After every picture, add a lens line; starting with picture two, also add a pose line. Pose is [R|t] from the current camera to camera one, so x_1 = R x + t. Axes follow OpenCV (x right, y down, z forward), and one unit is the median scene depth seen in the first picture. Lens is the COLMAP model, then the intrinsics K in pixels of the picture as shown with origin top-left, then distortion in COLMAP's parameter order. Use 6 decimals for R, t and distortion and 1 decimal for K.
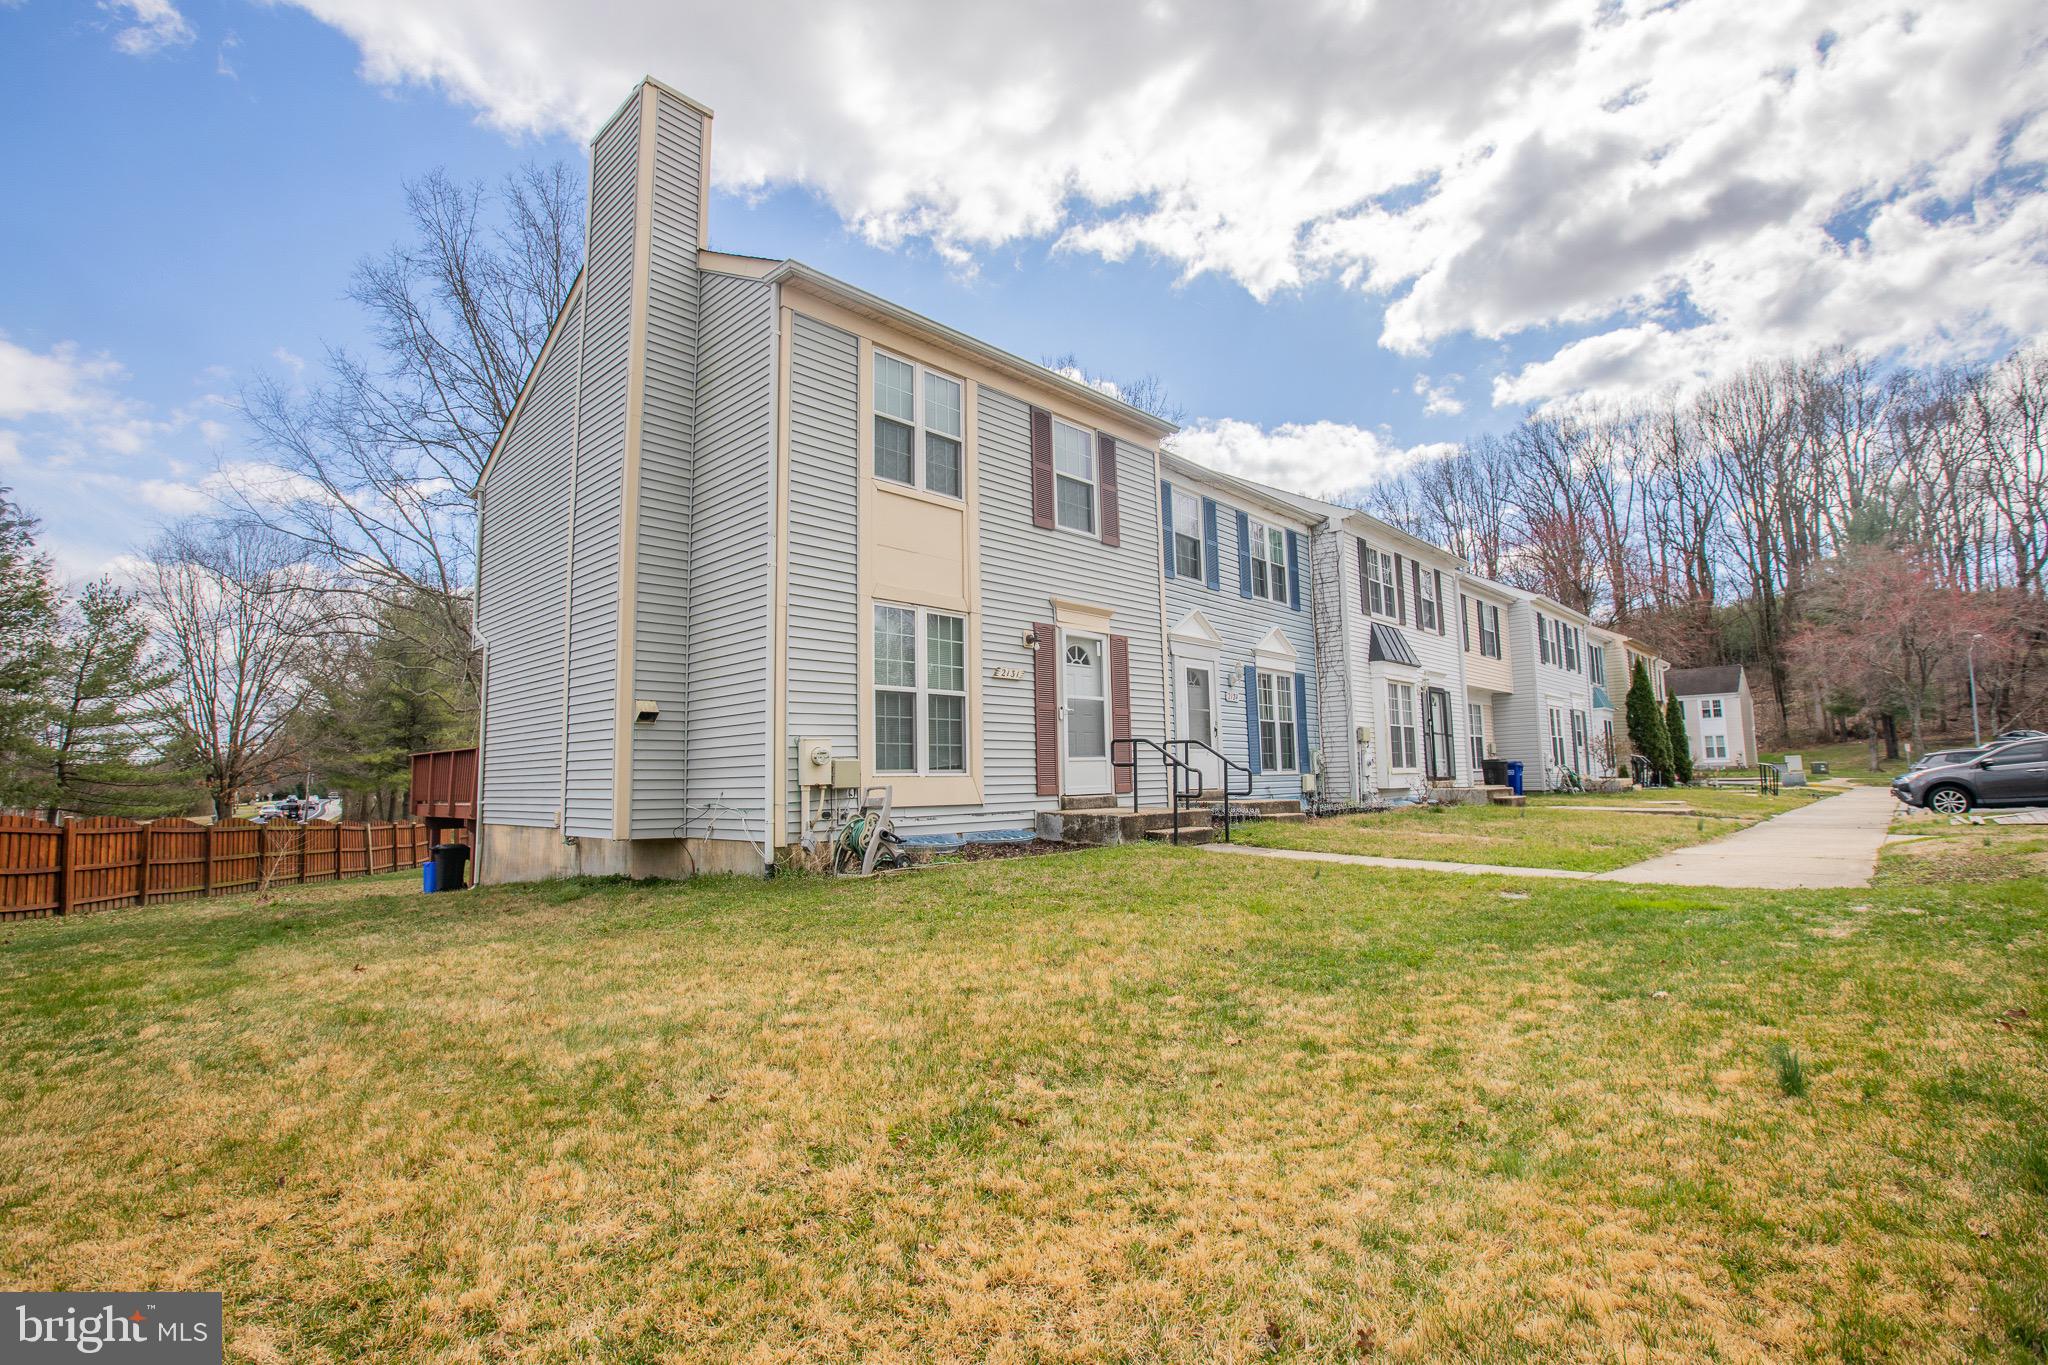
lens RADIAL K [[960.5, 0, 1020.2], [0, 960.5, 684.9], [0, 0, 1]] dist [-0.046976, 0.014639]
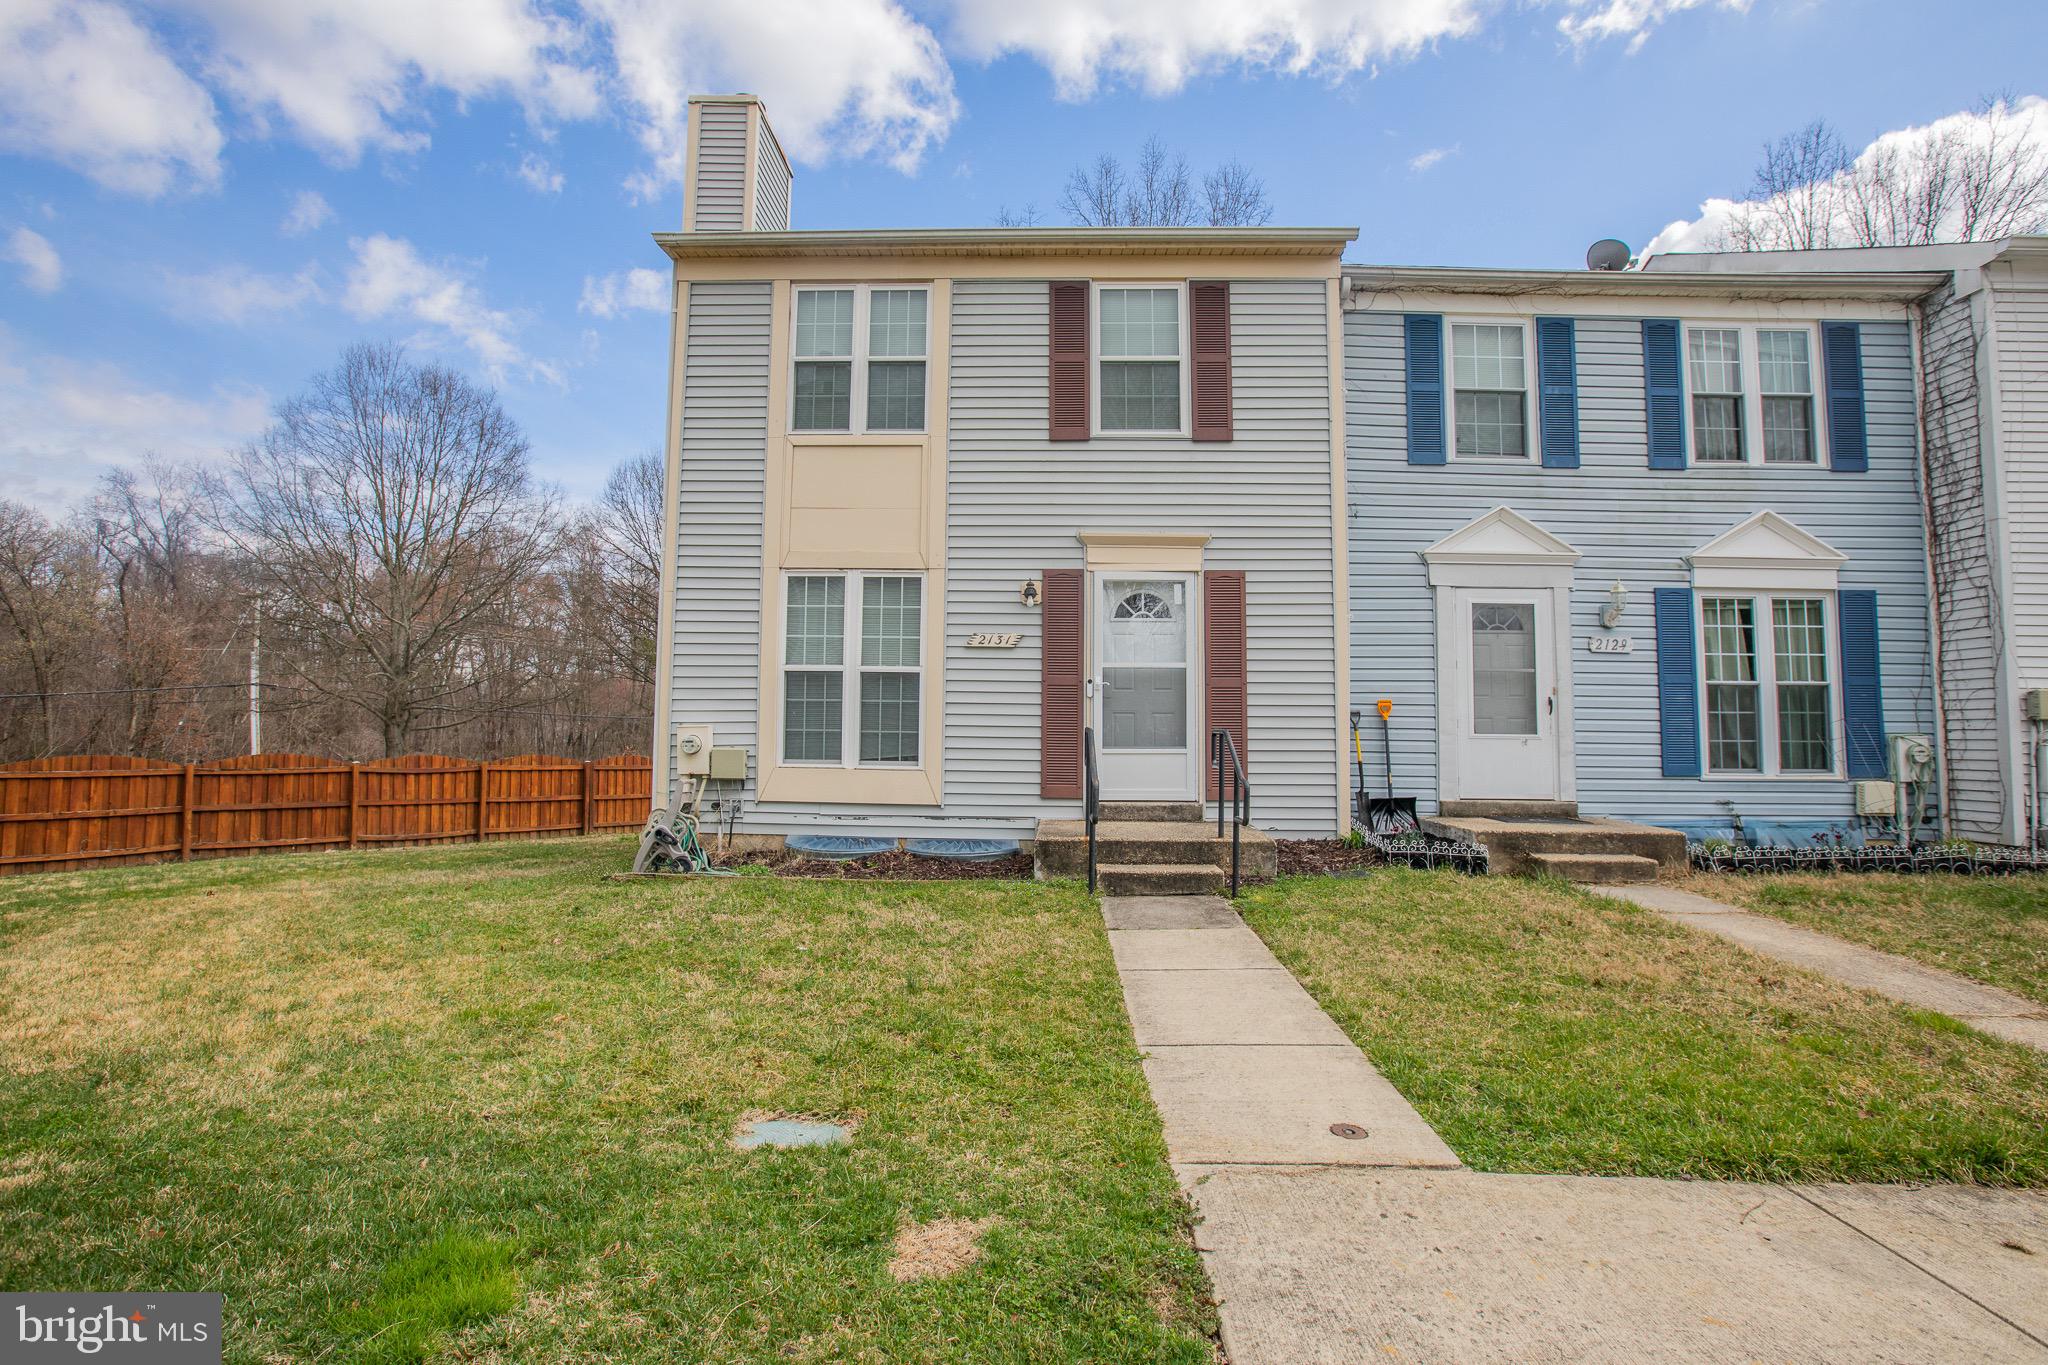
lens RADIAL K [[960.5, 0, 1032.1], [0, 960.5, 674.4], [0, 0, 1]] dist [-0.046976, 0.014639]
pose [[0.666921, -0.018576, -0.744896, 0.585454], [0.050090, 0.998546, 0.019945, 0.001932], [0.743442, -0.050613, 0.666882, 0.497977]]
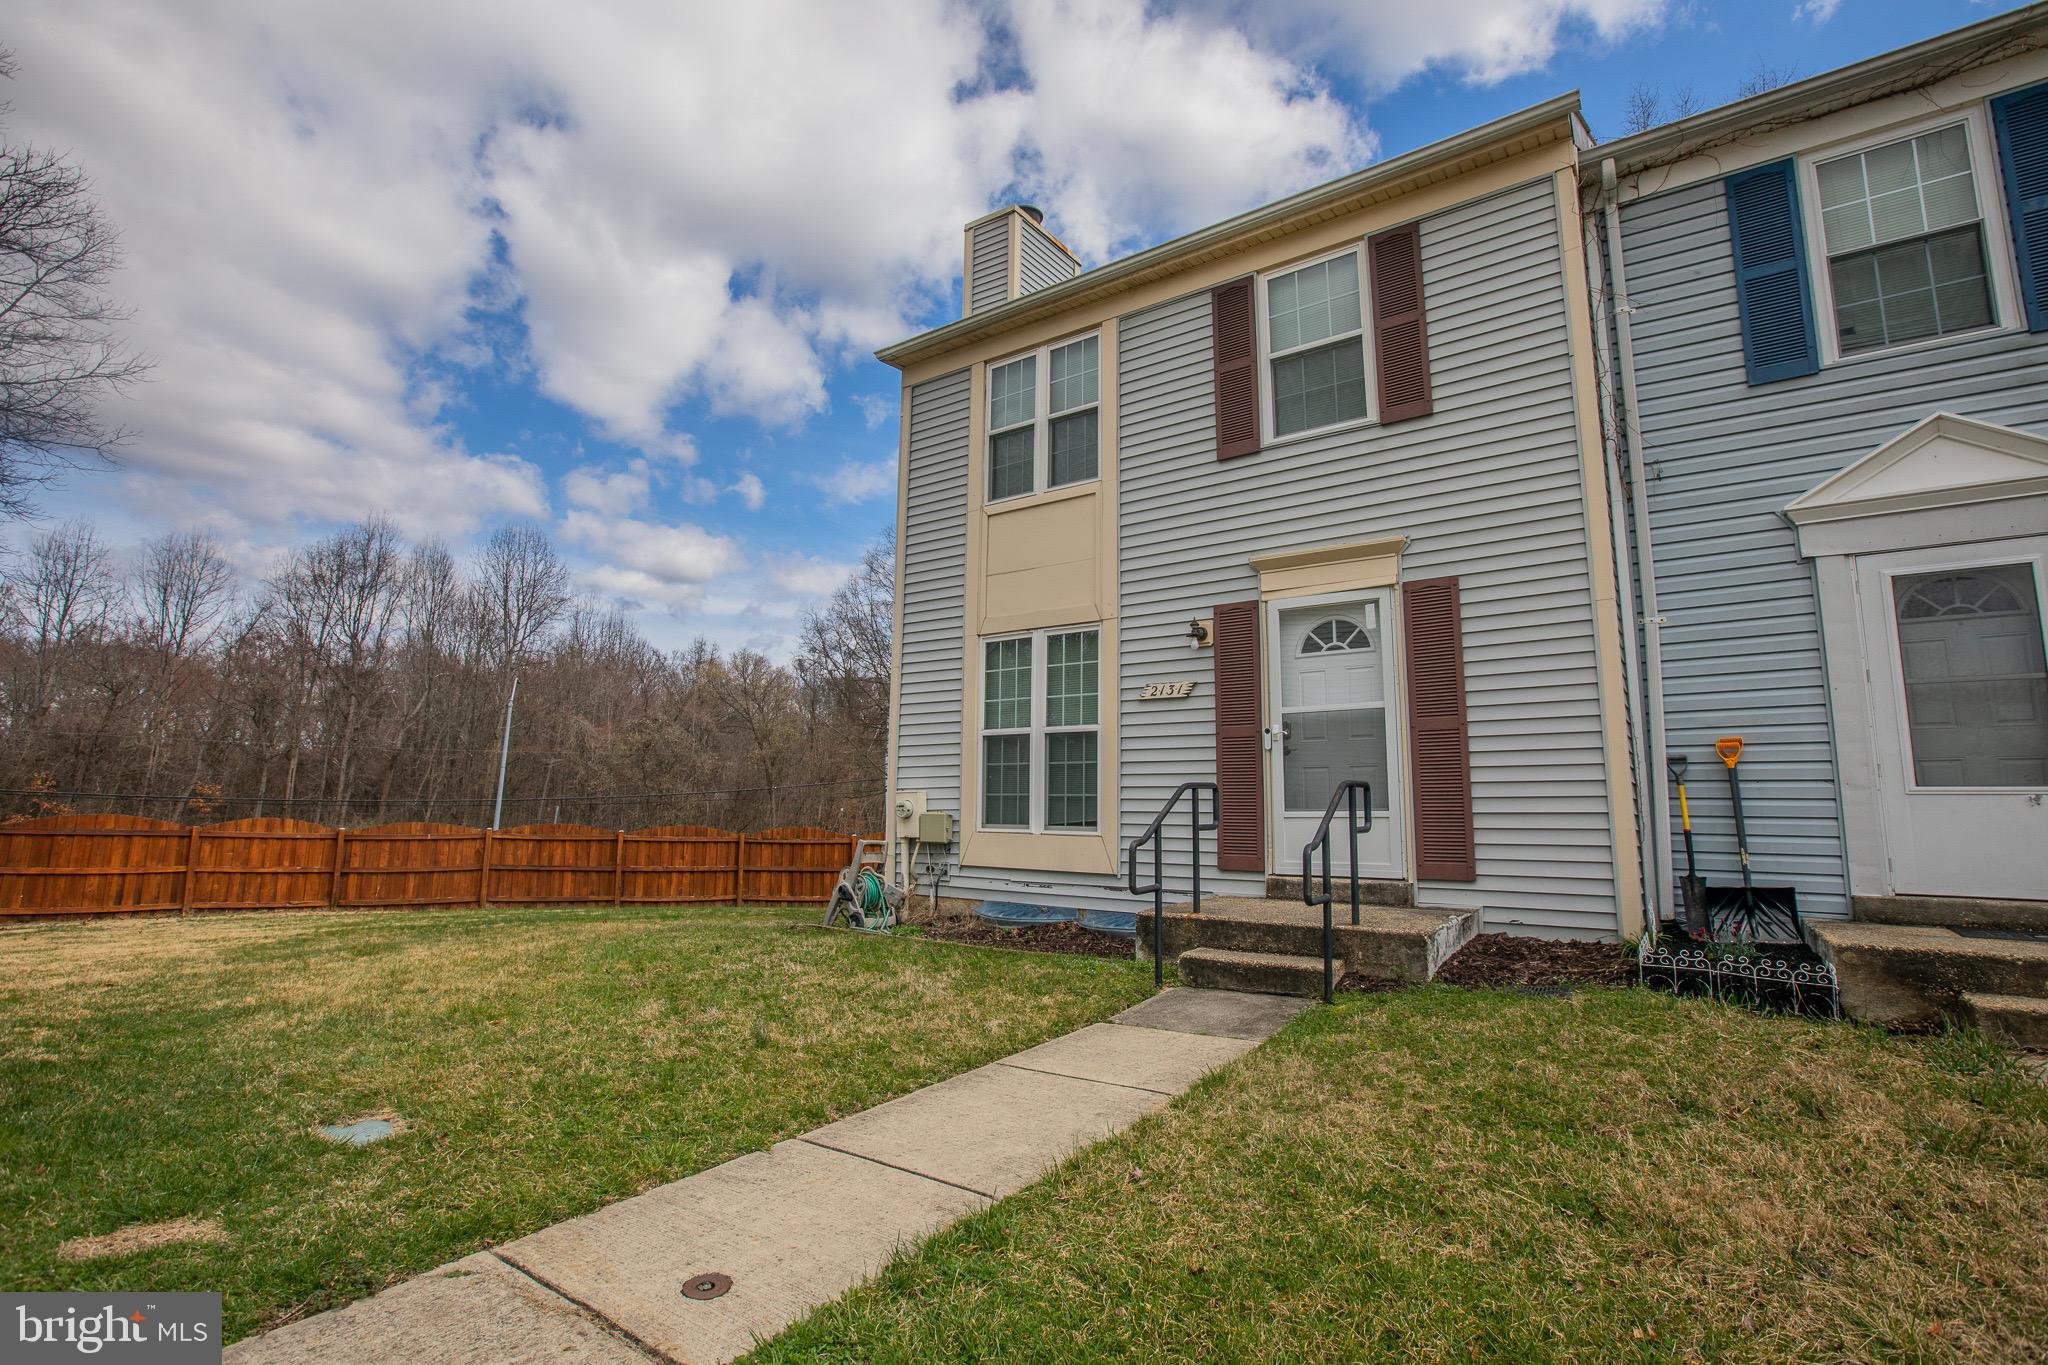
lens RADIAL K [[960.5, 0, 1015.0], [0, 960.5, 675.3], [0, 0, 1]] dist [-0.046976, 0.014639]
pose [[0.117819, -0.120474, -0.985700, 0.660620], [0.083313, 0.990313, -0.111080, 0.045062], [0.989534, -0.069034, 0.126714, 0.797668]]
